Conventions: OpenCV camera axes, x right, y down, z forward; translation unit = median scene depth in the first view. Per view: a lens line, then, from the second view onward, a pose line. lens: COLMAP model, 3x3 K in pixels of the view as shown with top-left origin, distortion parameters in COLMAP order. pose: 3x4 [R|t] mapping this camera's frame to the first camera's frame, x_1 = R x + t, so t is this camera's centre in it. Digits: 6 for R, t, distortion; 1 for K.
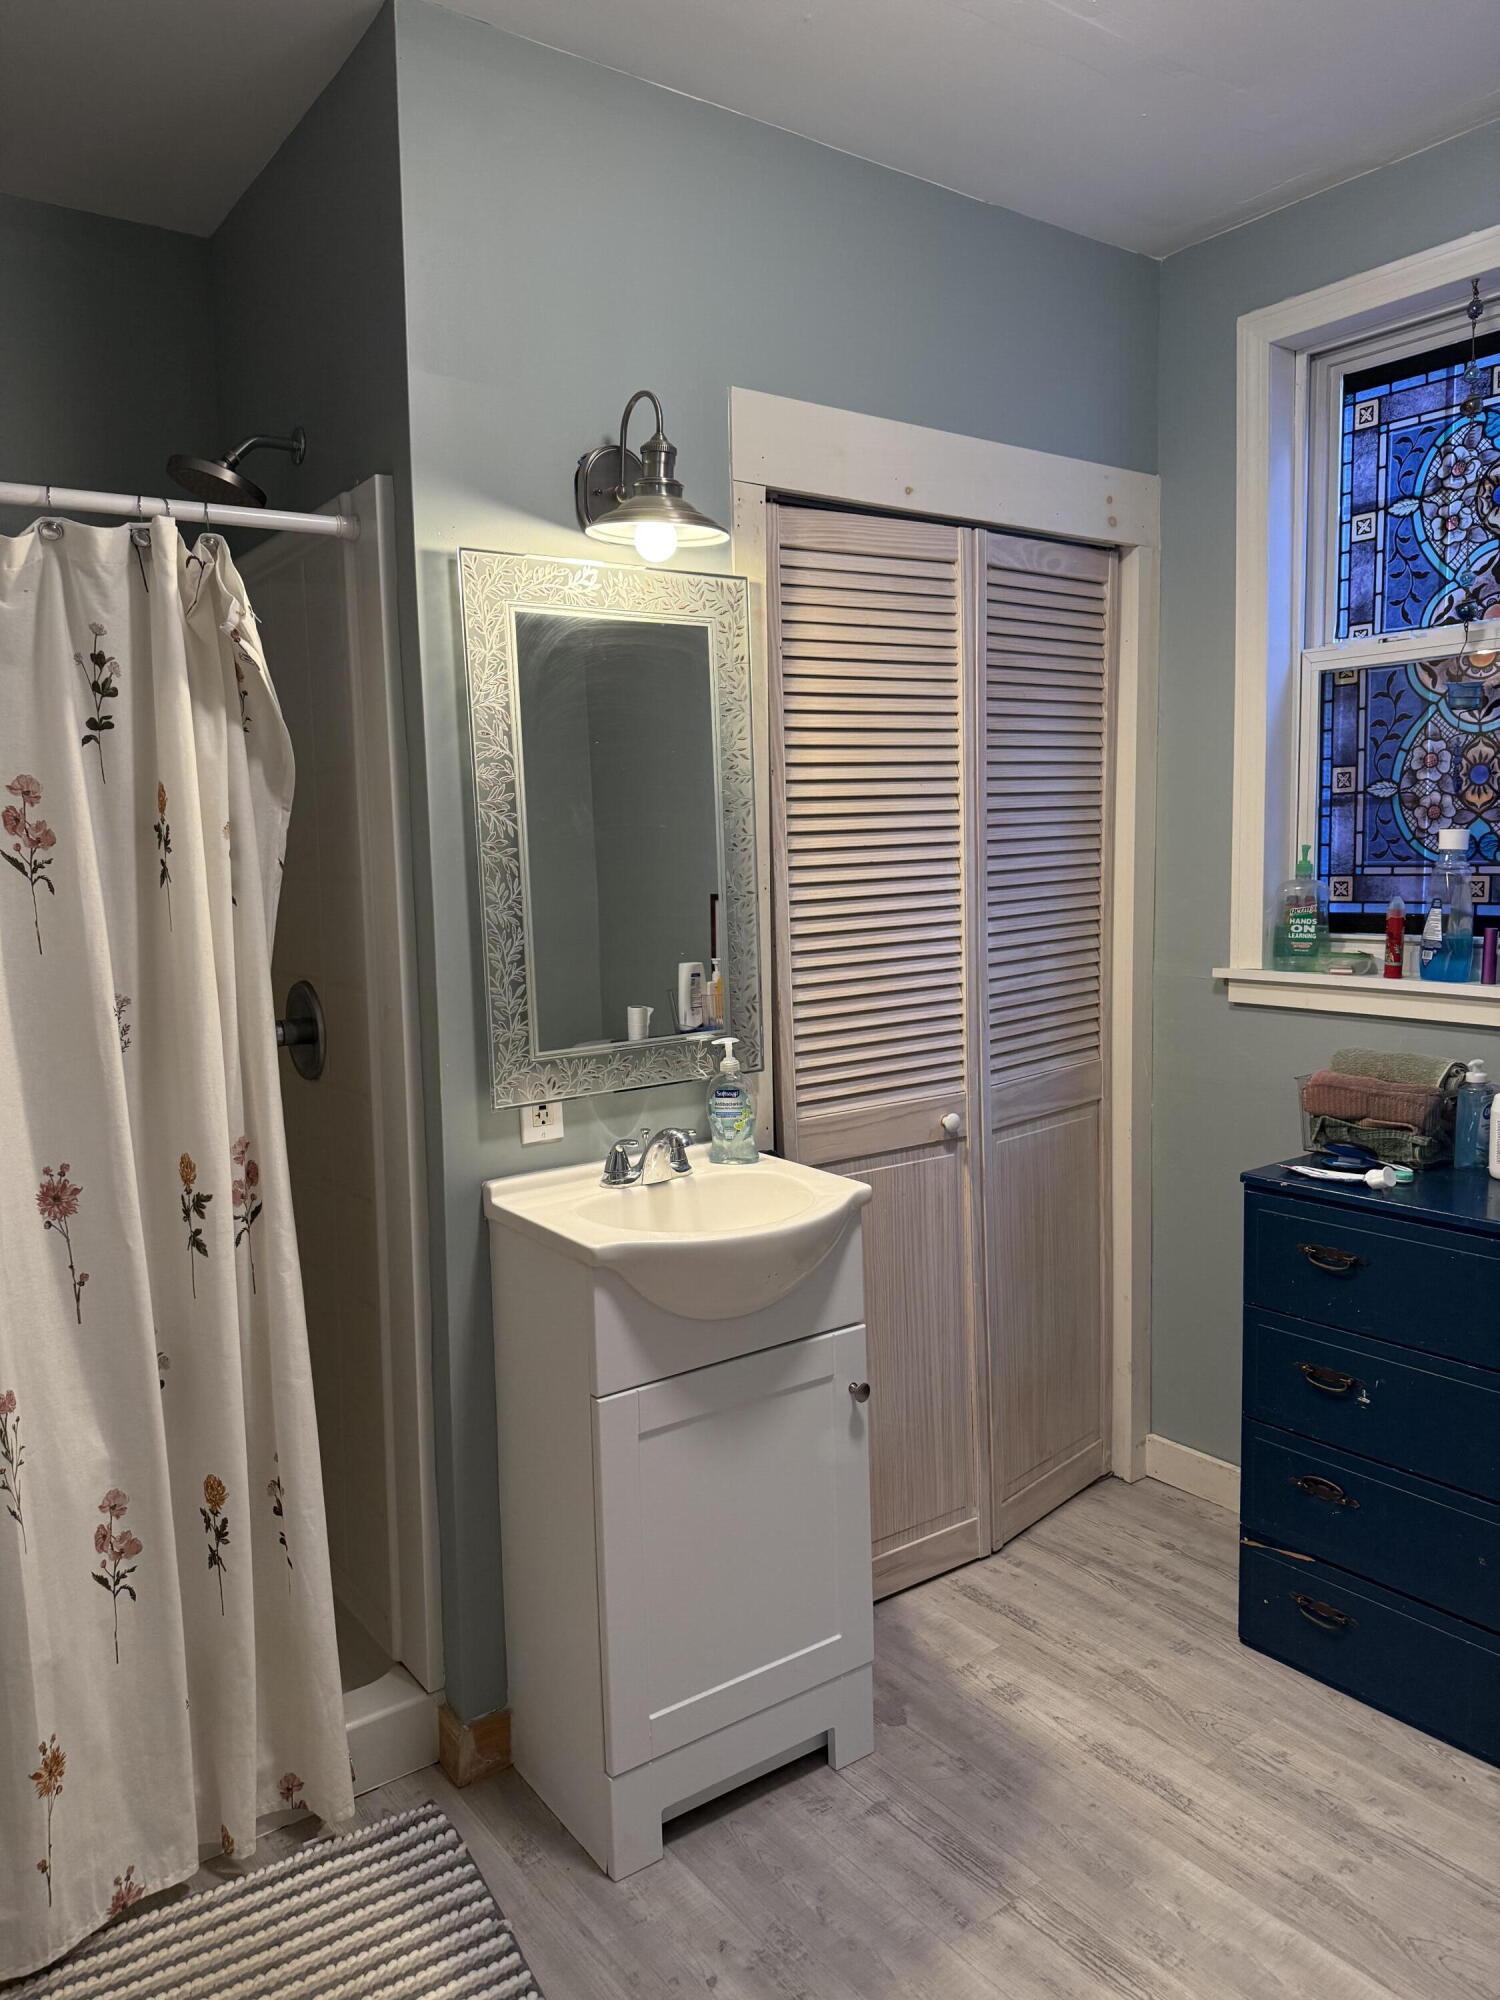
lens RADIAL K [[1400.7, 0, 736.1], [0, 1400.7, 994.8], [0, 0, 1]] dist [0.048843, -0.066015]
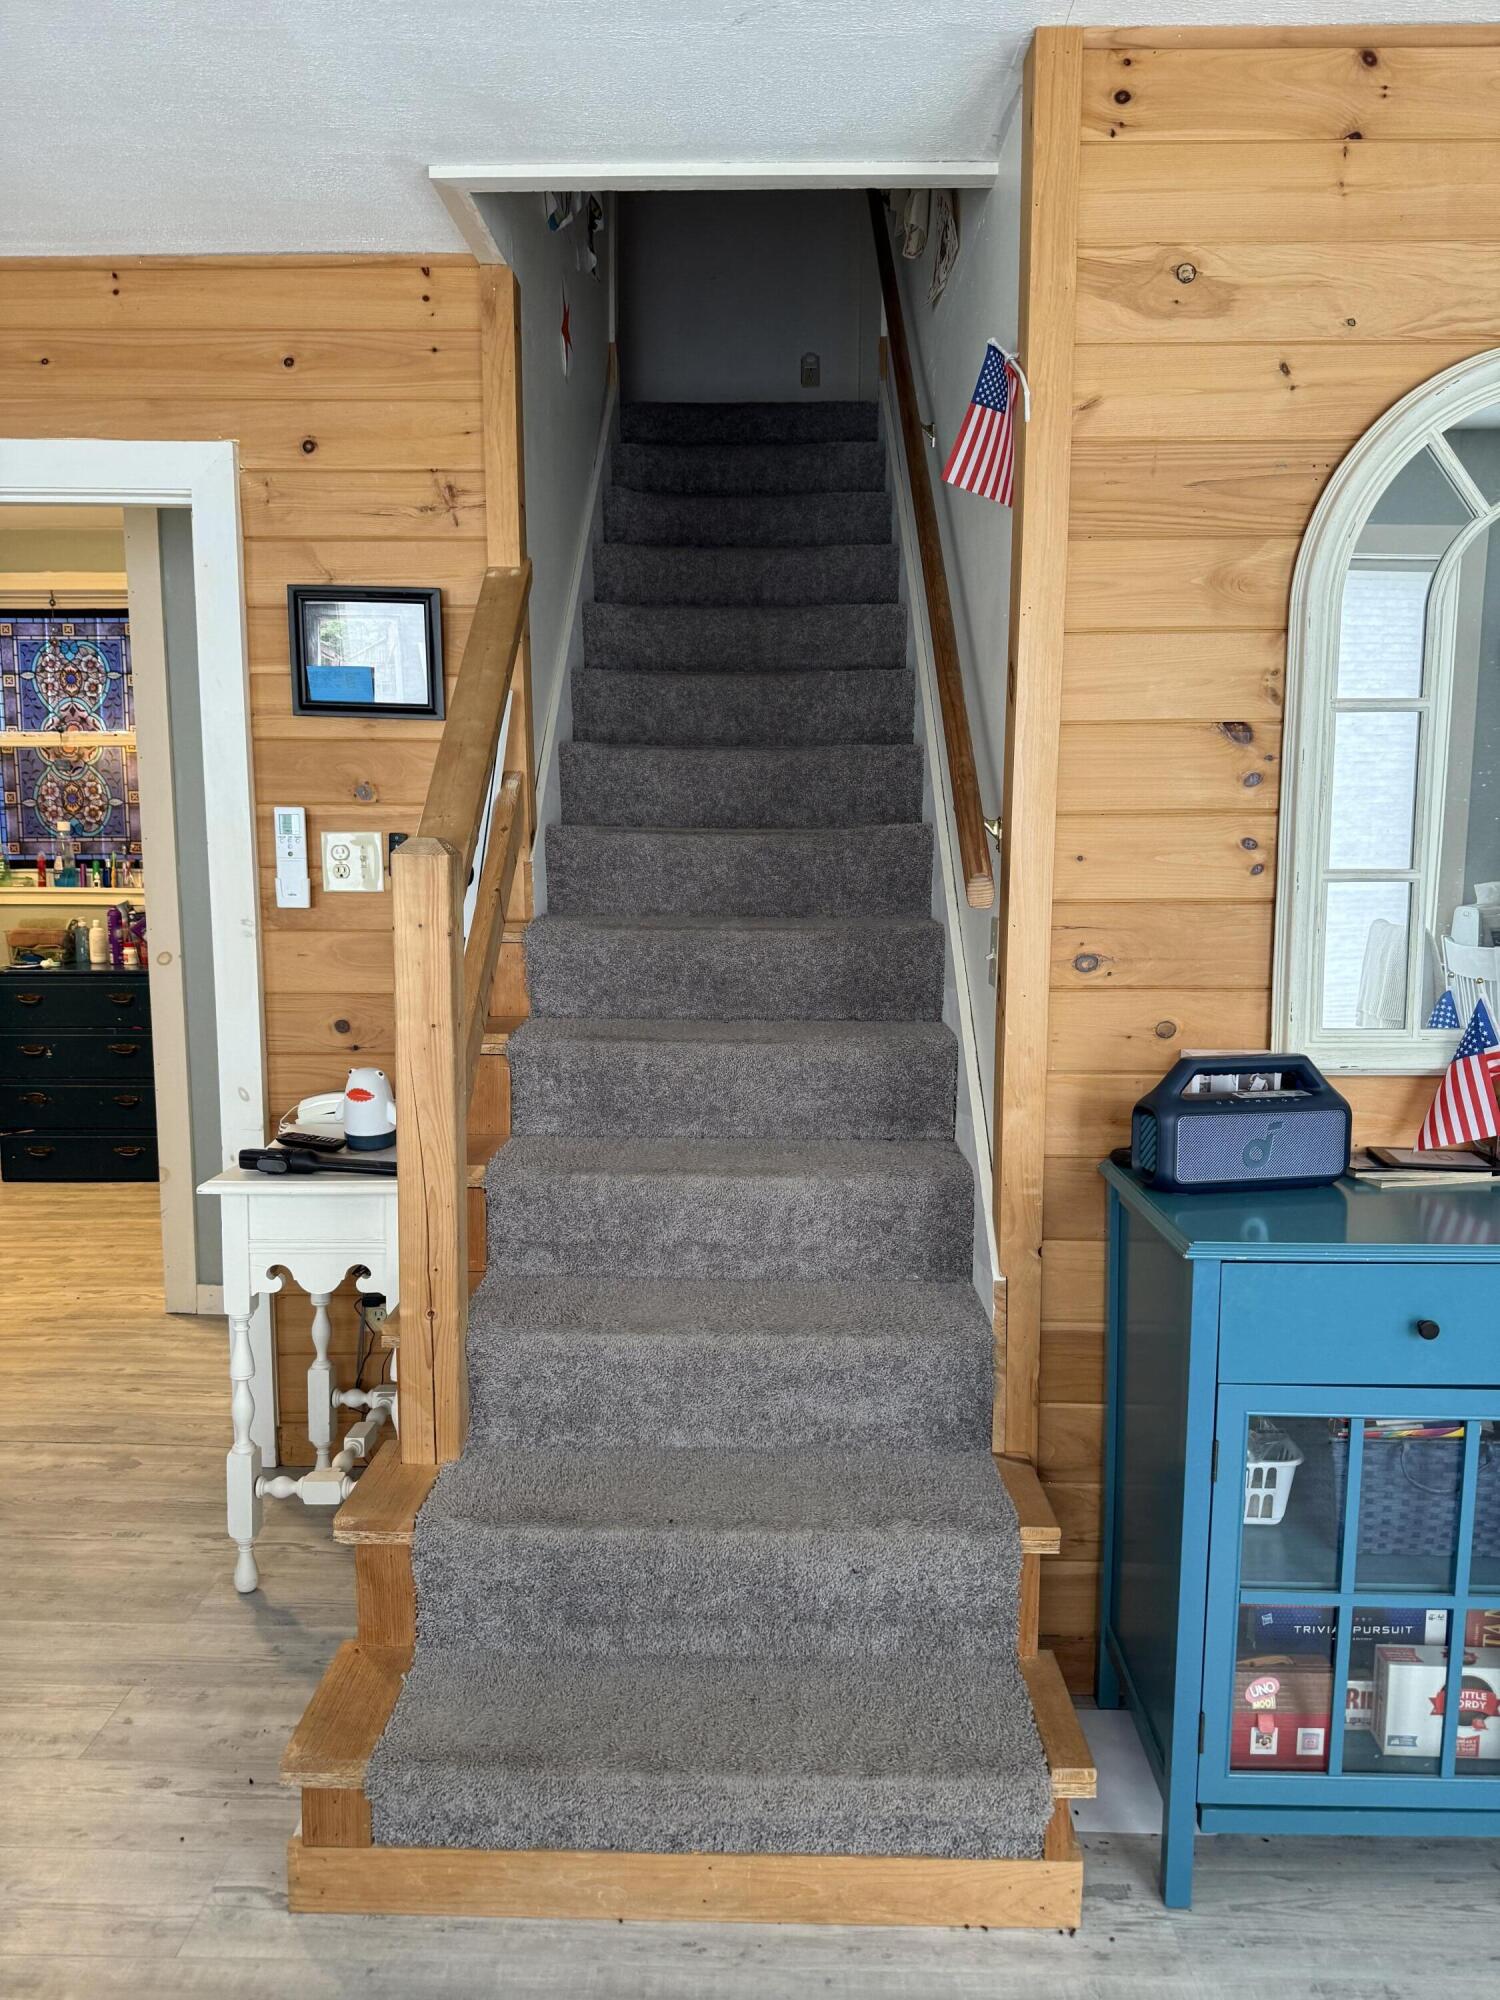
lens RADIAL K [[1400.7, 0, 737.5], [0, 1400.7, 1001.4], [0, 0, 1]] dist [0.048843, -0.066015]
pose [[0.604683, -0.072606, 0.793150, -0.667200], [0.069909, 0.996831, 0.037954, 0.162339], [-0.793393, 0.032498, 0.607842, -1.248566]]
